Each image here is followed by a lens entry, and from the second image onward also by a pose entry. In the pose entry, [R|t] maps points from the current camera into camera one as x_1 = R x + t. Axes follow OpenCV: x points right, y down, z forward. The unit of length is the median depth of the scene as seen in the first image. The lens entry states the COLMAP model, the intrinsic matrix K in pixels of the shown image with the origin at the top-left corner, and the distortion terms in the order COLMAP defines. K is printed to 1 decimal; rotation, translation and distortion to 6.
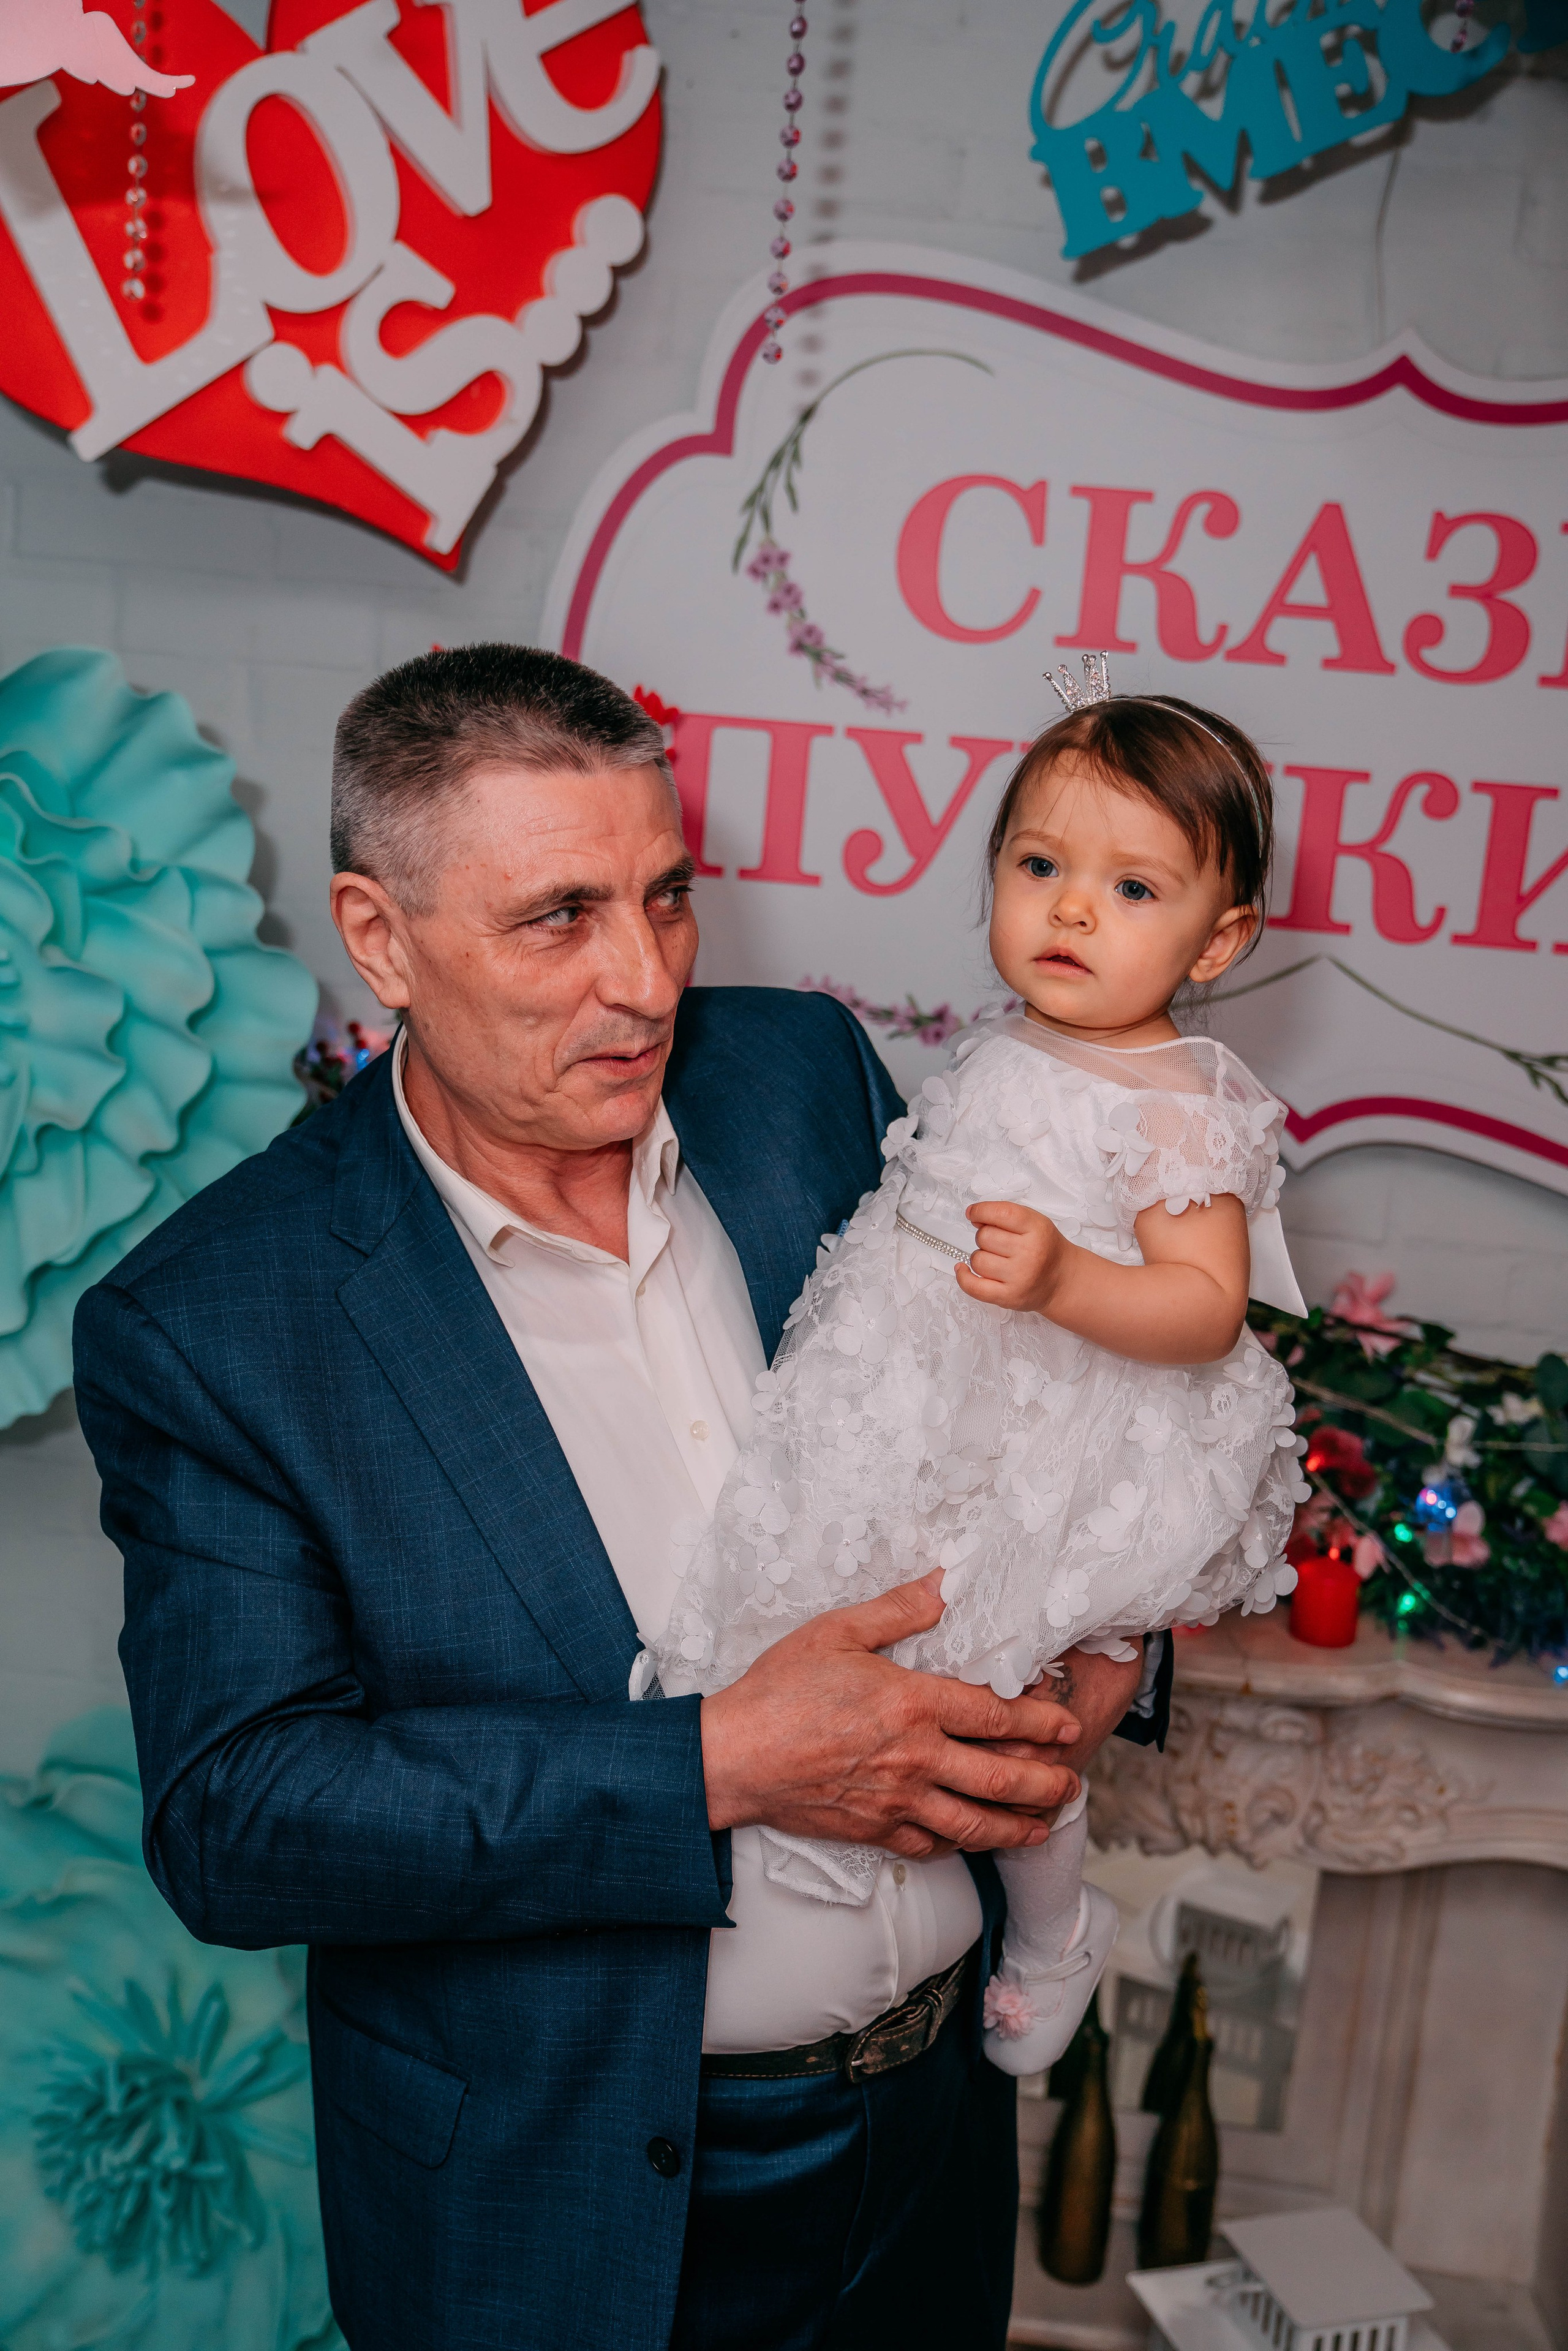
lens RADIAL K [[2327.9, 0, 798.8], [0, 2327.9, 1187.3], [0, 0, 1]] dist [0.052770, 0.000000]
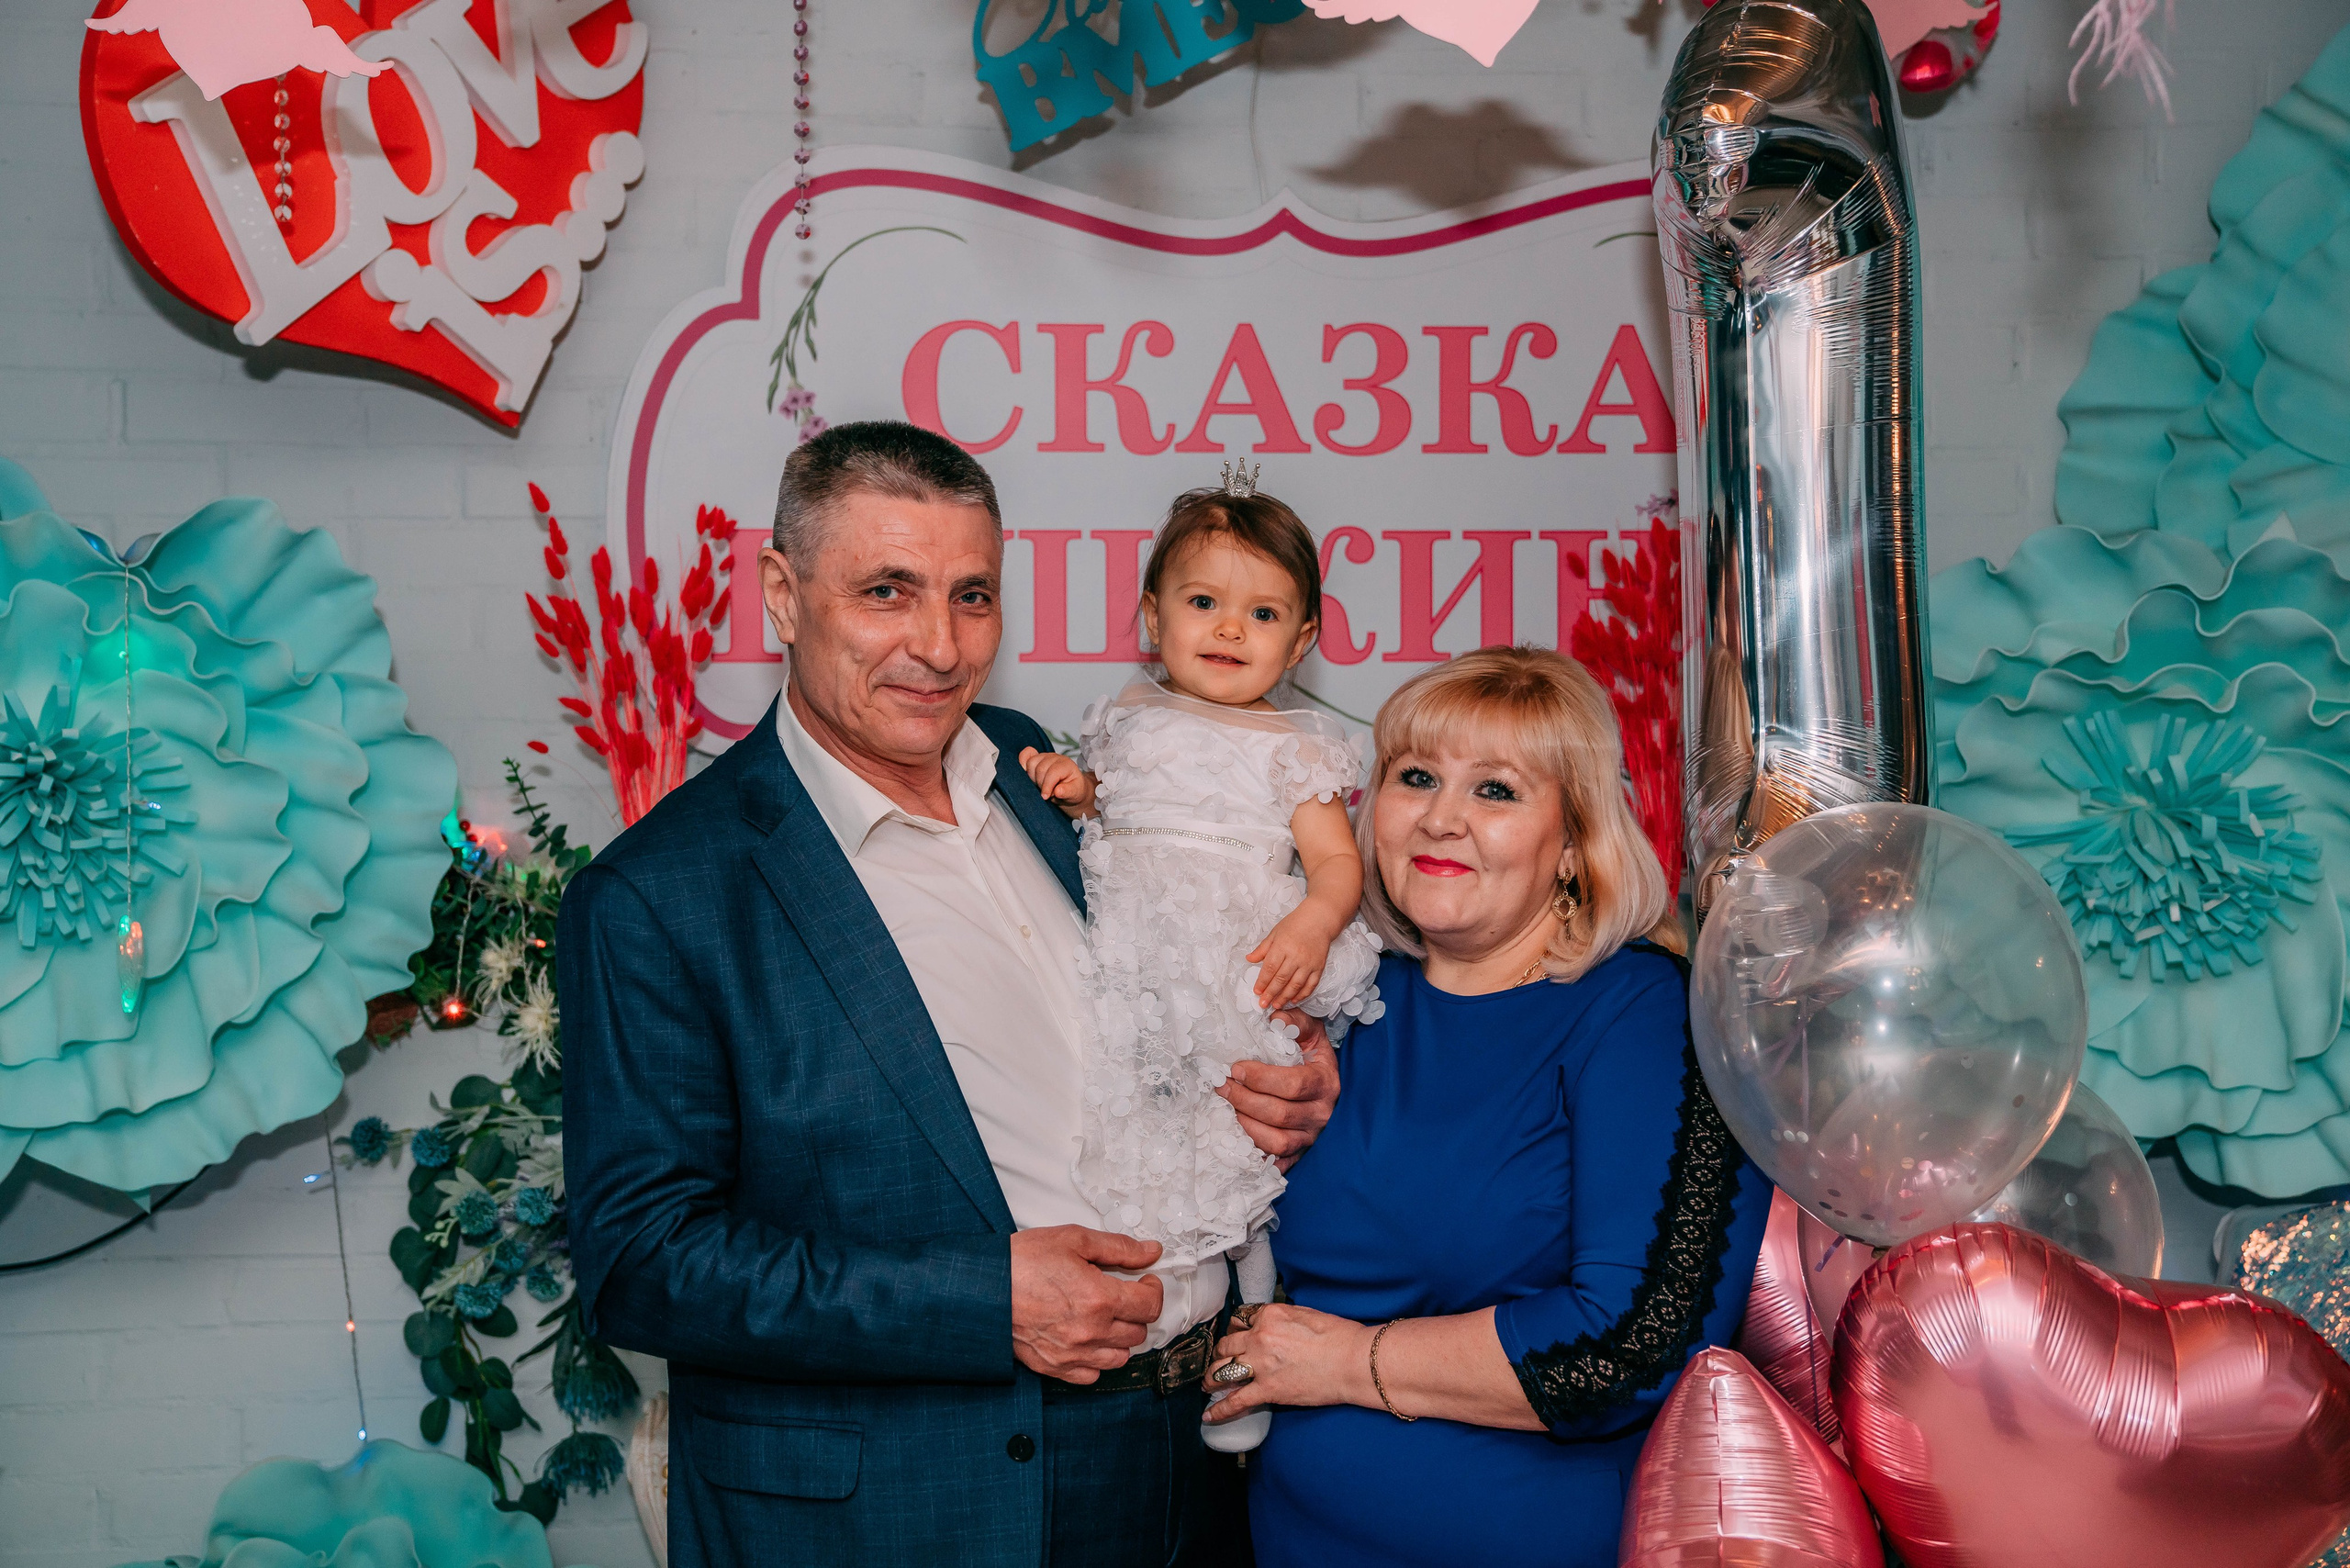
lens RADIAL K [[2727.2, 0, 1156.3], [0, 2727.2, 788.6], [0, 0, 1]] dist [0.152023, 0.000000]
pose [[0.985825, -0.093588, 0.139251, -0.046601], [0.113012, 0.983846, -0.138839, 0.150300], [-0.124008, 0.152608, 0.980476, -0.392277]]
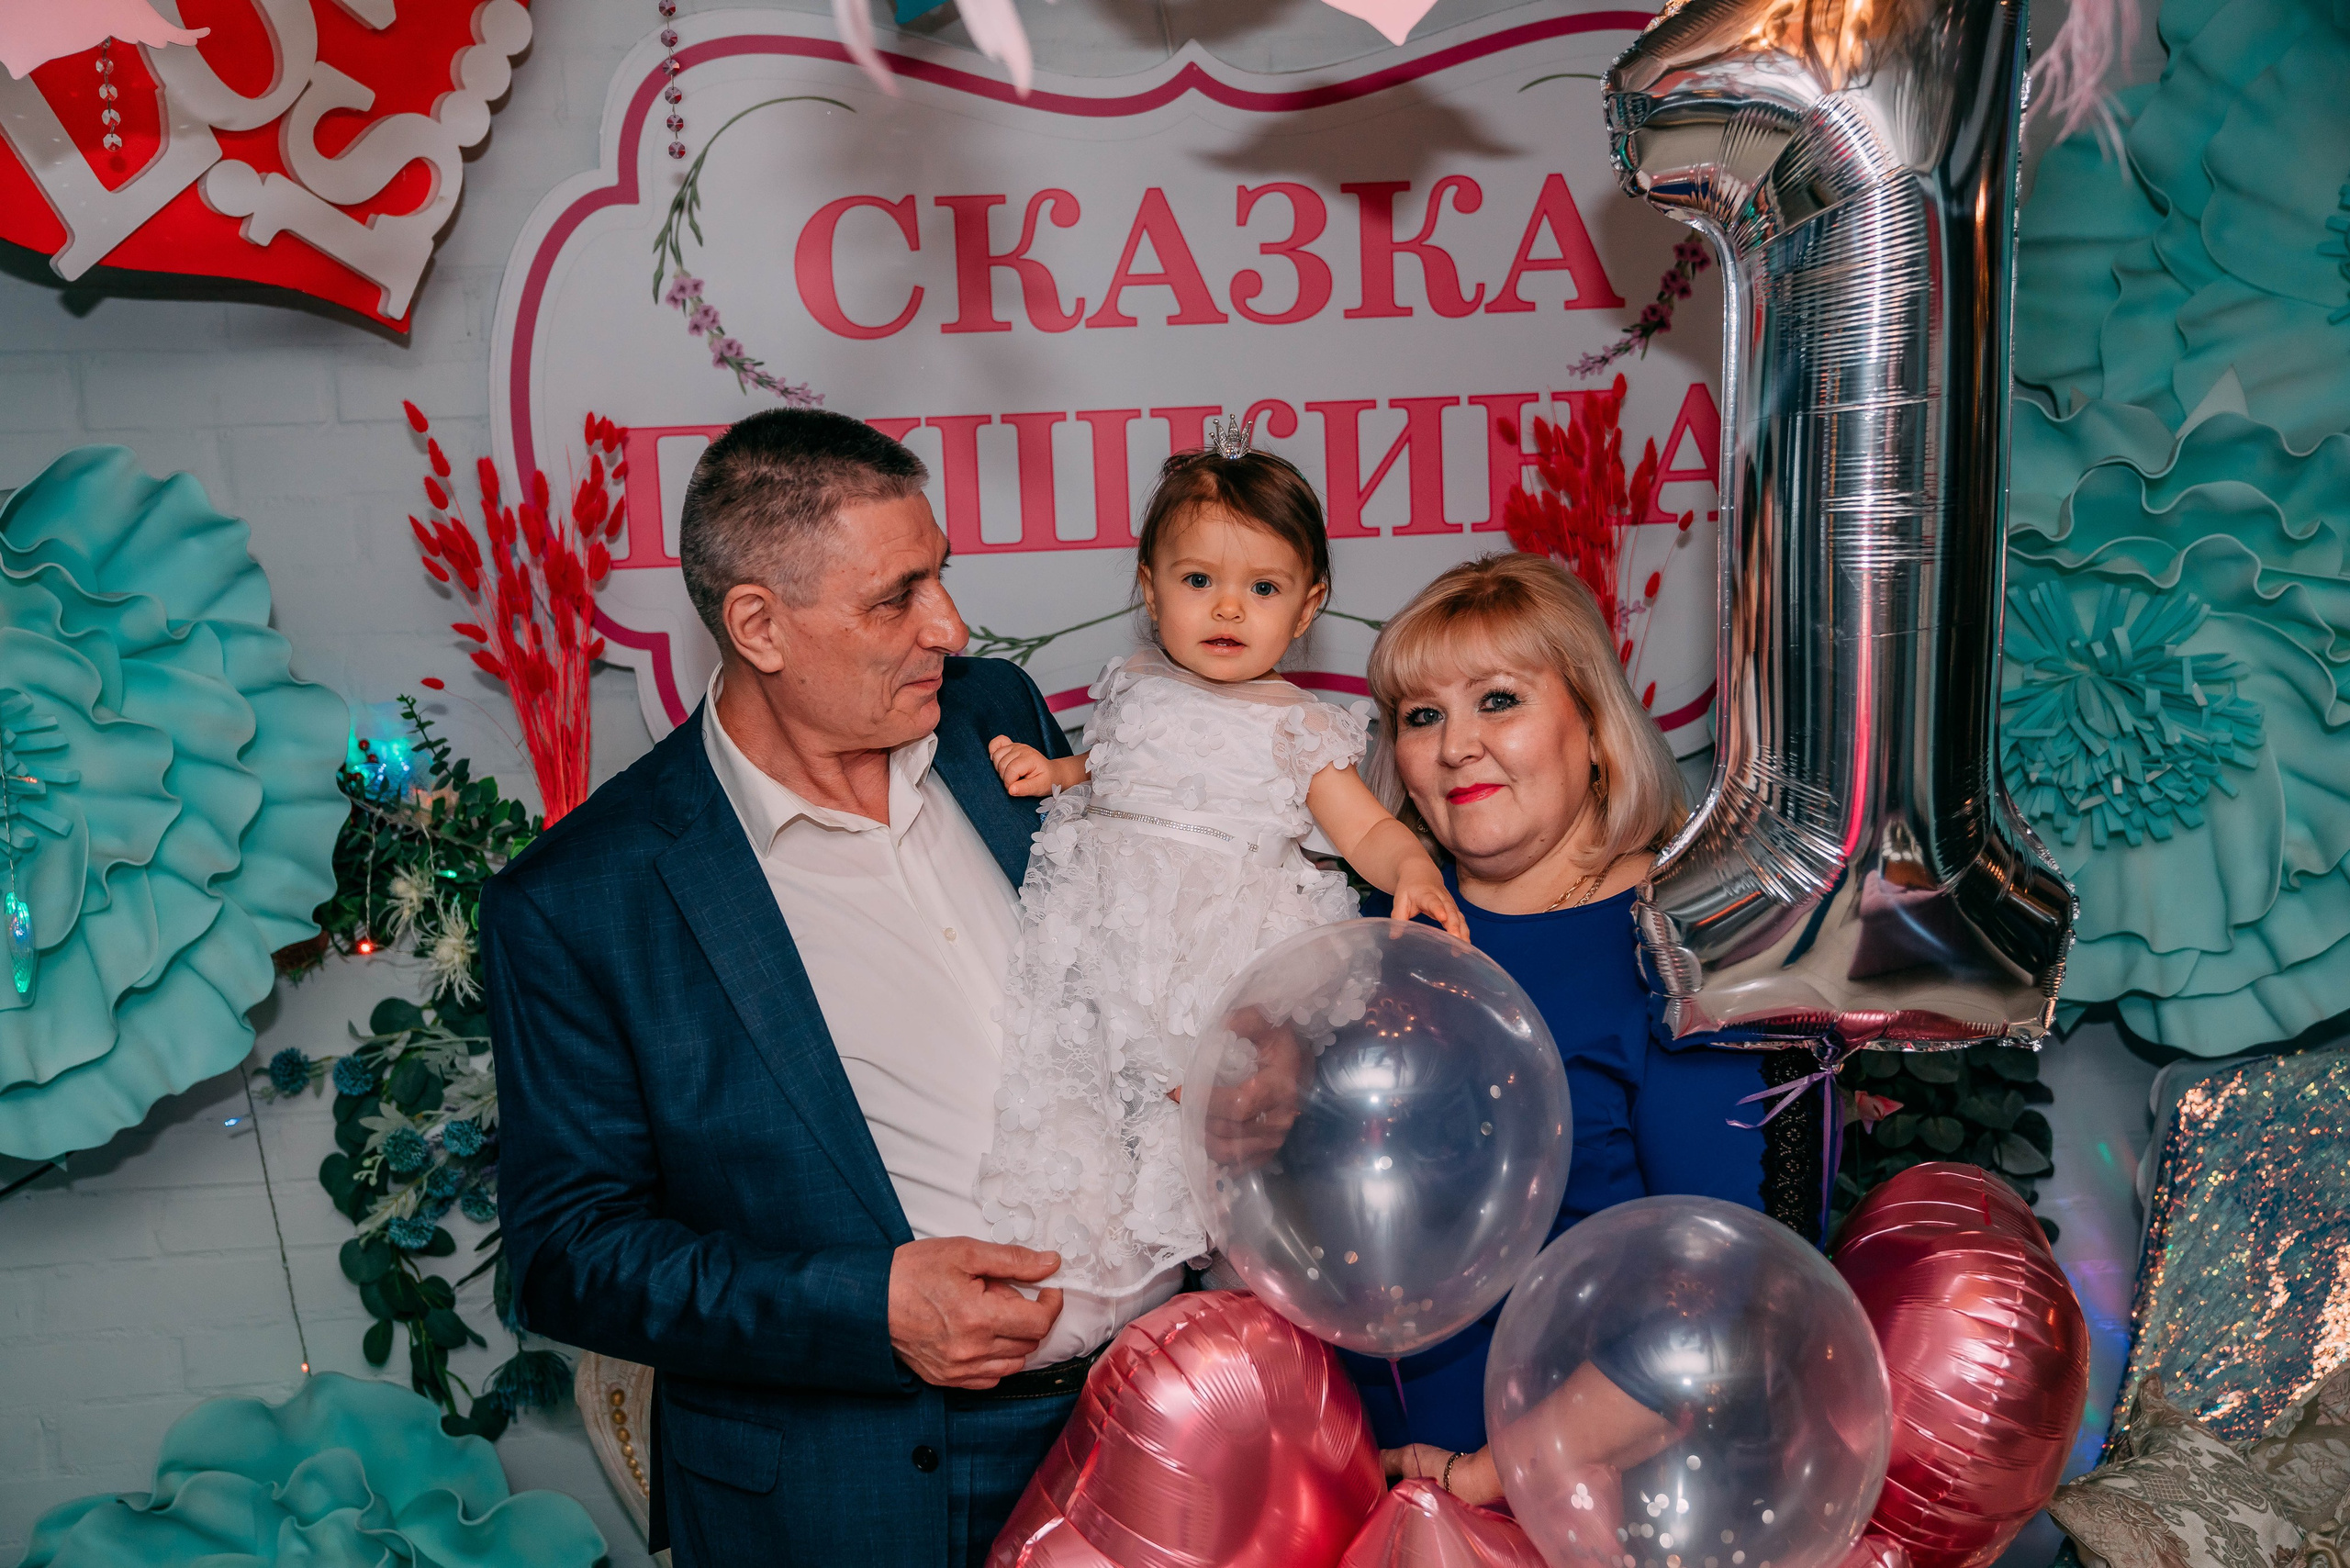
lens RADIAL K [[2738.0, 0, 1162.2], [0, 2738.0, 787.8], [0, 0, 1]] dist [0.124089, 0.000000]
pose [[0.977732, -0.148105, 0.148679, -0.021384], [0.152718, 0.988066, -0.020045, 0.037677], [-0.143936, 0.042305, 0.988682, -0.367733]]
